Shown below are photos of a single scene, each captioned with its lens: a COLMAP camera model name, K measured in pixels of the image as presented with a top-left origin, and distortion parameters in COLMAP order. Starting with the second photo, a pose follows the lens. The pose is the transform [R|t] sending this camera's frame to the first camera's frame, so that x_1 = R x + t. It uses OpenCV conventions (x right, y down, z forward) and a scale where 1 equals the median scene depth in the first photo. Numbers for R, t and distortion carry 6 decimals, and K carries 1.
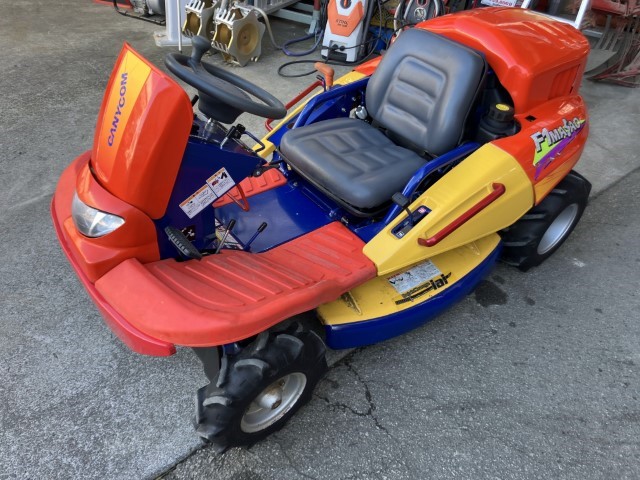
lens RADIAL K [[524.3, 0, 320.0], [0, 524.3, 240.0], [0, 0, 1]] dist [-0.001107, -0.006104]
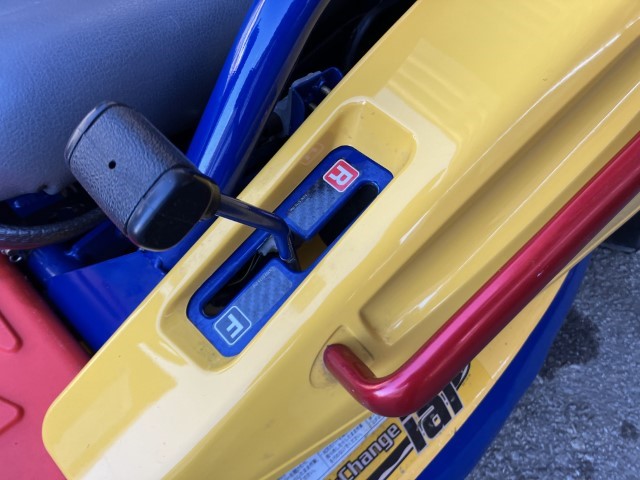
lens RADIAL K [[524.3, 0, 320.0], [0, 524.3, 240.0], [0, 0, 1]] dist [-0.001107, -0.006104]
pose [[0.992462, -0.106522, 0.060592, 0.174035], [0.089453, 0.967638, 0.235955, -0.079872], [-0.083765, -0.228757, 0.969873, 0.814604]]
